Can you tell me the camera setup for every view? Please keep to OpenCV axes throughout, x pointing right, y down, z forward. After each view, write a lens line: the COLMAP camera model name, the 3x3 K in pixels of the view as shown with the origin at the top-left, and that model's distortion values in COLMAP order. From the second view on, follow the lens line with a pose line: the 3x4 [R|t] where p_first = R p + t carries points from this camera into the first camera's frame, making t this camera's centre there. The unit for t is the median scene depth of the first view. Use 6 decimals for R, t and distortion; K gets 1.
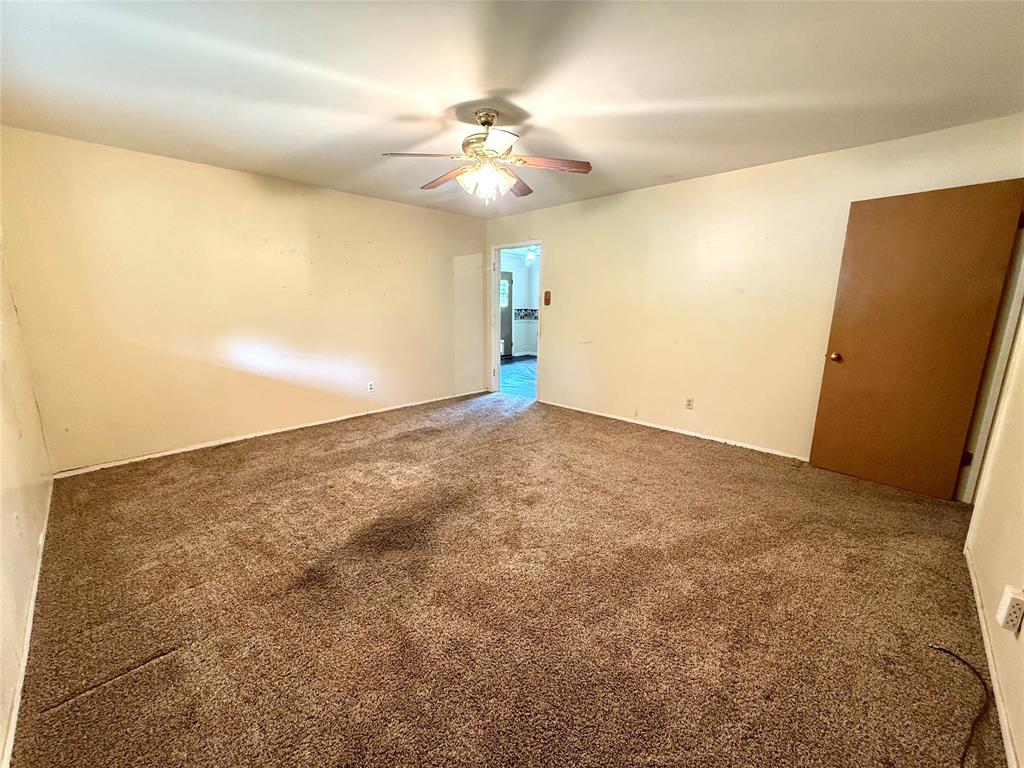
lens RADIAL K [[406.4, 0, 511.2], [0, 406.4, 386.0], [0, 0, 1]] dist [-0.001899, 0.000096]
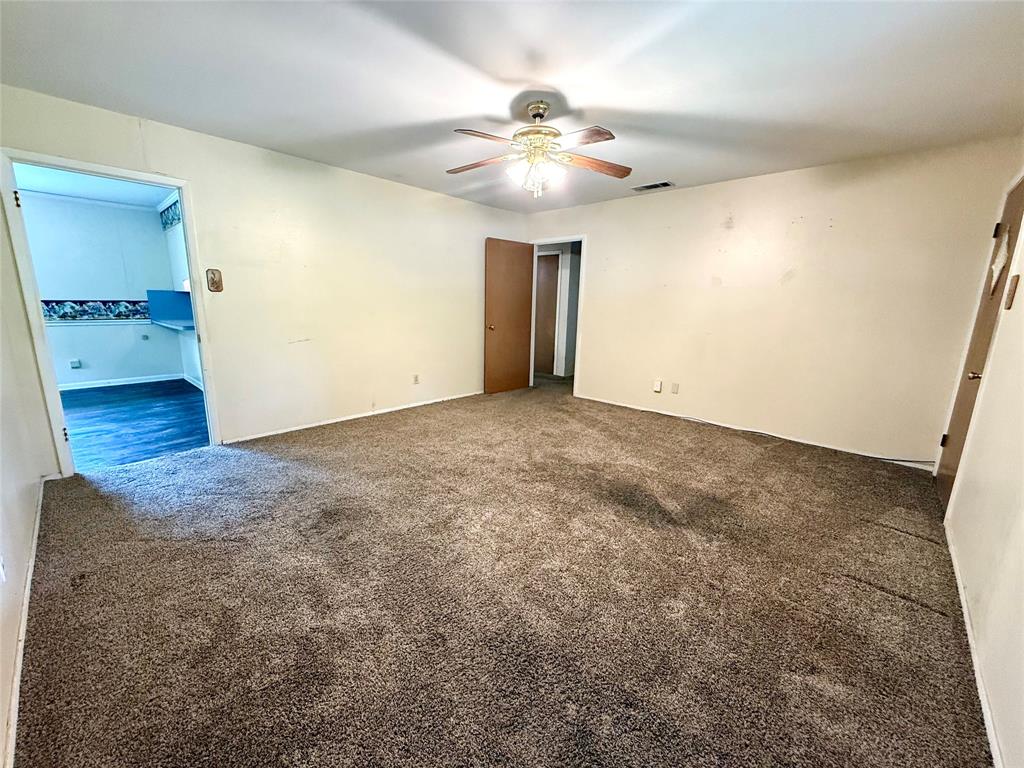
lens RADIAL K [[406.4, 0, 511.2], [0, 406.4, 386.0], [0, 0, 1]] dist [-0.001899, 0.000096]
pose [[-0.025127, -0.211275, 0.977104, -0.757777], [0.175134, 0.961366, 0.212375, -0.146839], [-0.984224, 0.176461, 0.012845, 0.750773]]
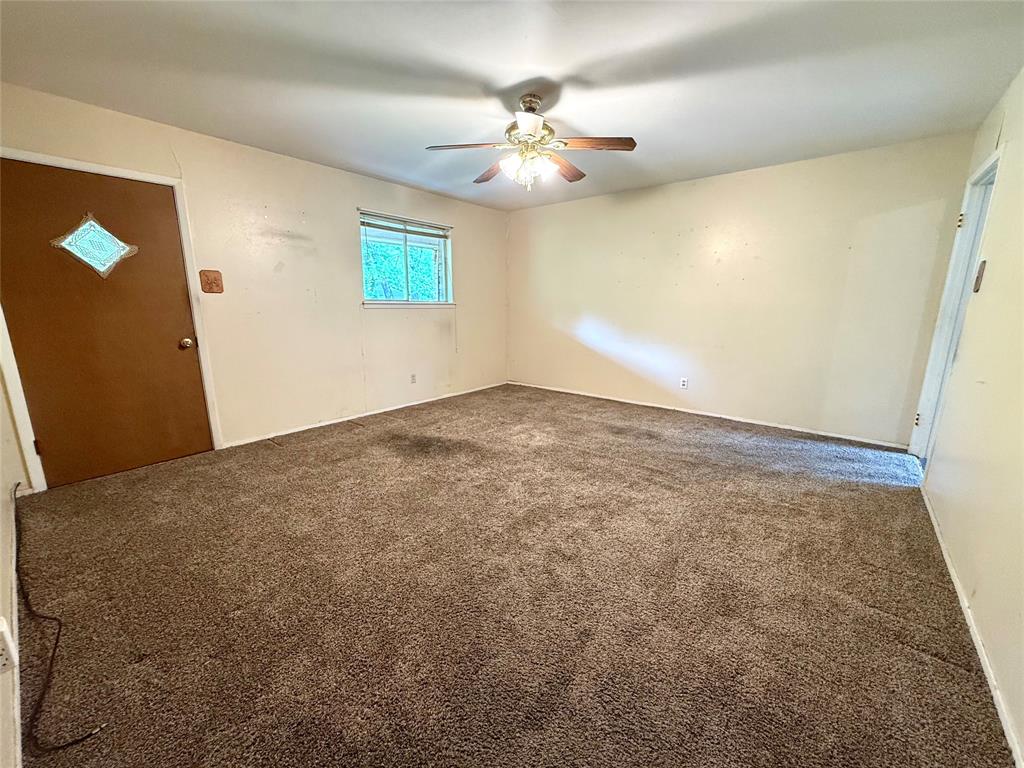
lens RADIAL K [[408.3, 0, 509.2], [0, 408.3, 385.9], [0, 0, 1]] dist [0.001550, 0.000260]
pose [[0.077865, 0.199272, -0.976846, 0.680194], [-0.199253, 0.963163, 0.180598, -0.101346], [0.976850, 0.180577, 0.114702, 0.612514]]
